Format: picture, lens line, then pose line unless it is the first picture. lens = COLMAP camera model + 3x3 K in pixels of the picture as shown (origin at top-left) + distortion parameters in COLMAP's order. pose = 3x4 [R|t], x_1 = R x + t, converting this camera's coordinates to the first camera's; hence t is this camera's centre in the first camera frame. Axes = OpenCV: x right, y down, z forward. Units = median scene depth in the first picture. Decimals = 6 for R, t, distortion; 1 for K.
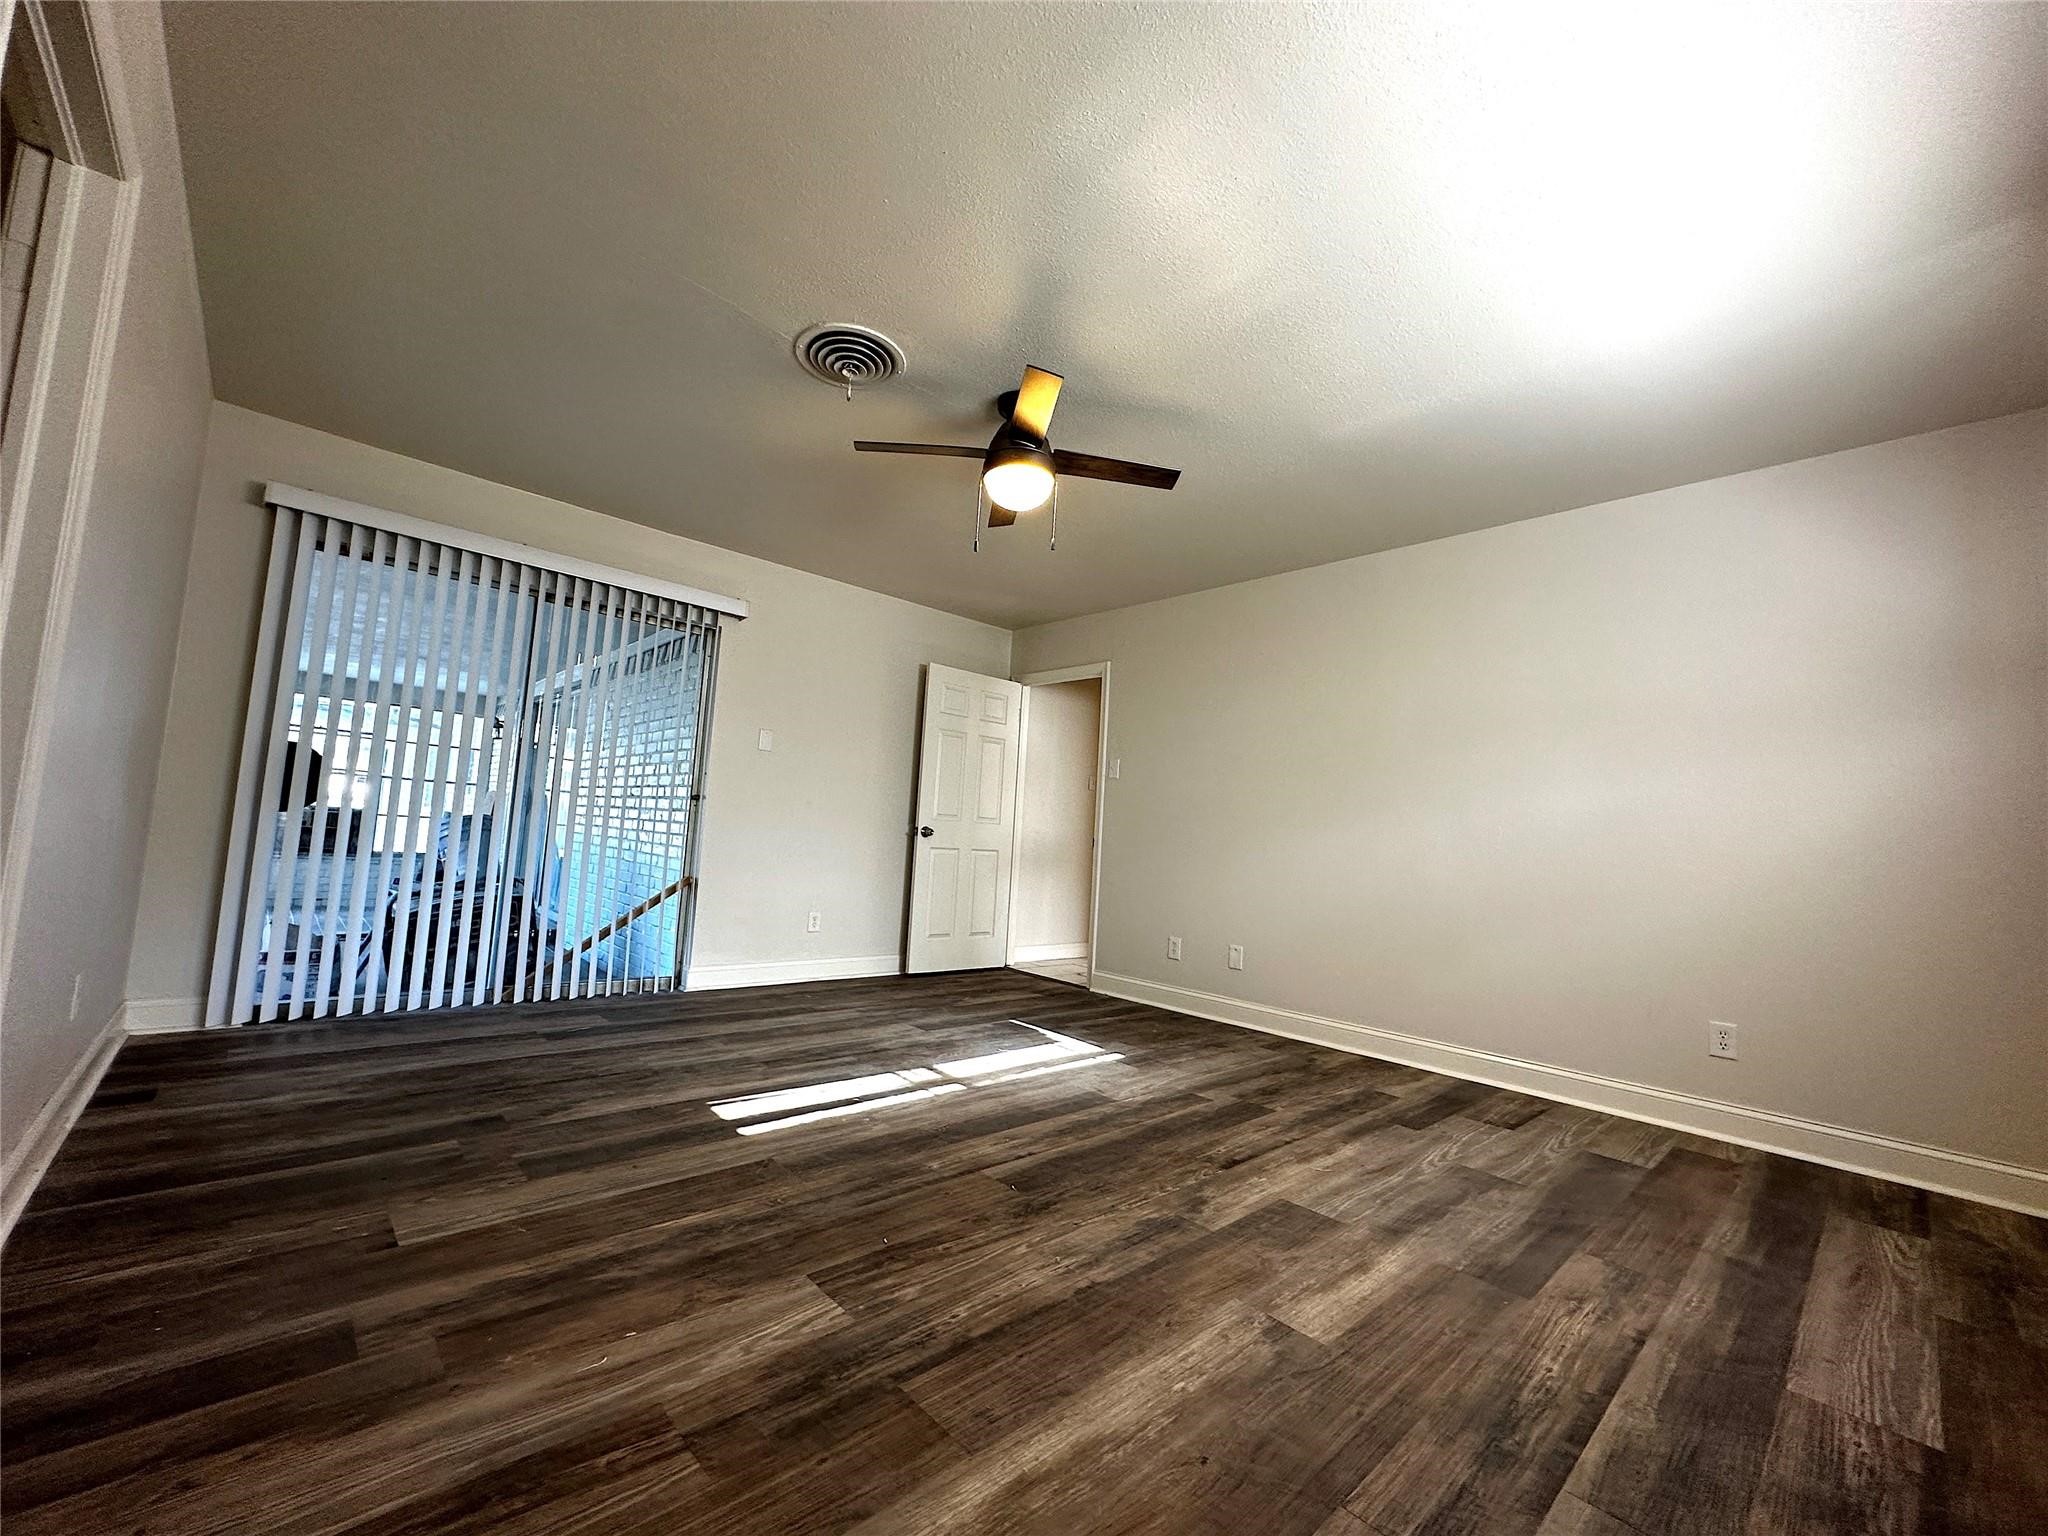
lens RADIAL K [[815.7, 0, 1022.3], [0, 815.7, 772.0], [0, 0, 1]] dist [0.001926, 0.000876]
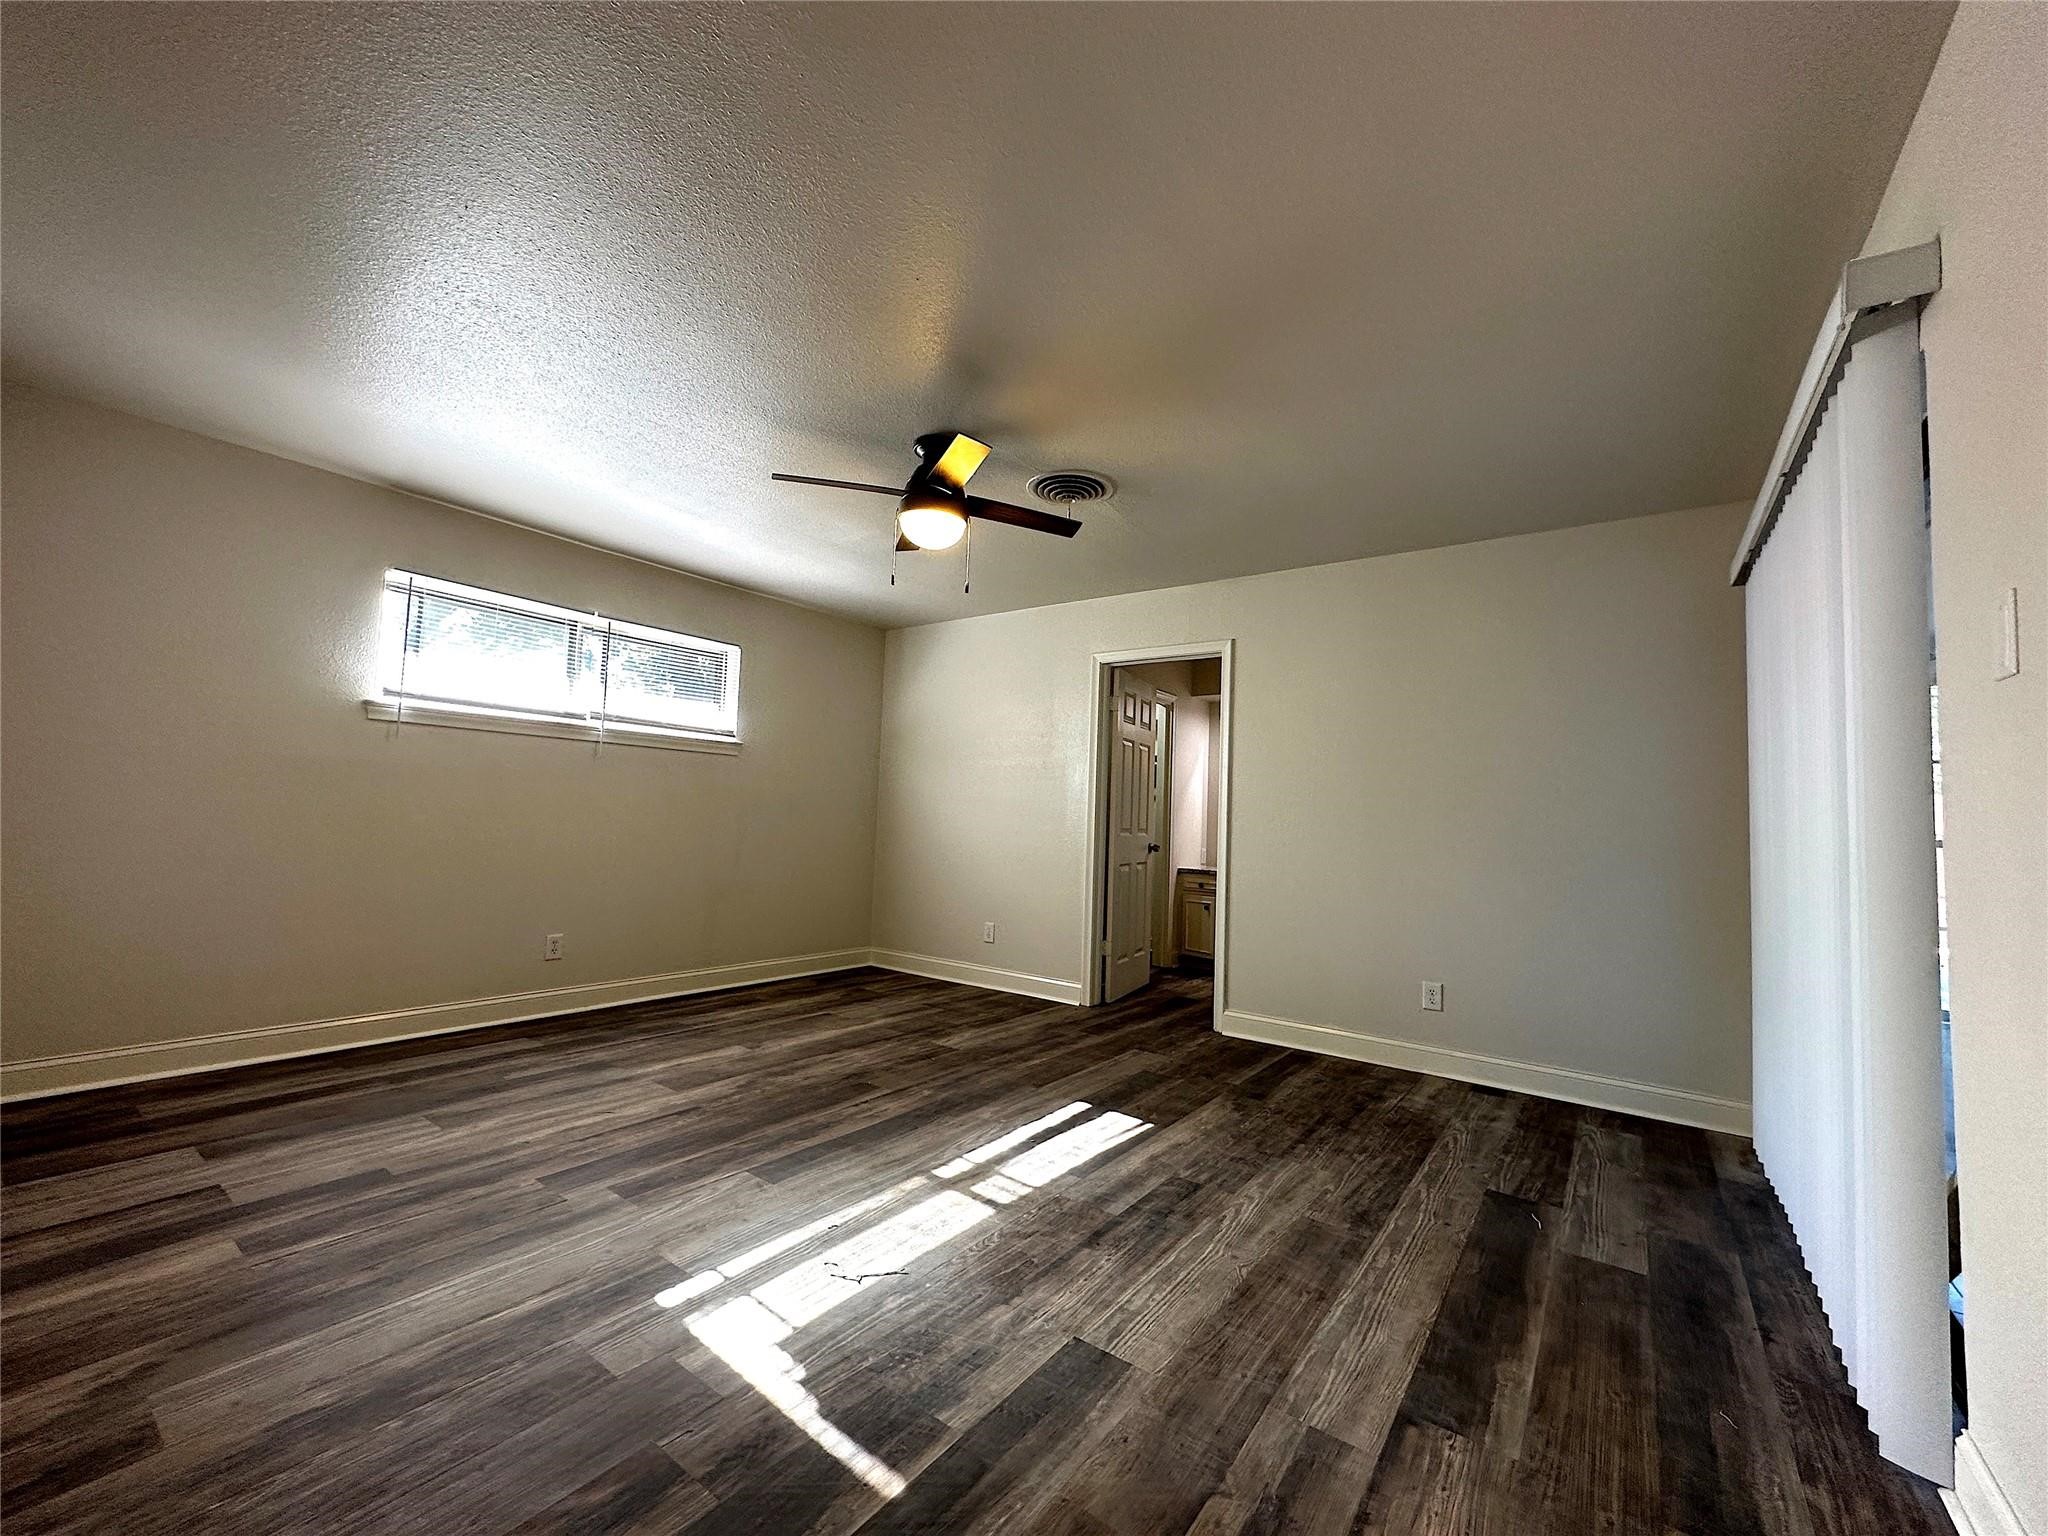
lens RADIAL K [[815.7, 0, 1021.1], [0, 815.7, 764.9], [0, 0, 1]] dist [0.001926, 0.000876]
pose [[-0.977173, -0.111493, -0.180838, 0.048134], [-0.081992, 0.983193, -0.163121, 0.132615], [0.195986, -0.144570, -0.969891, 2.337358]]
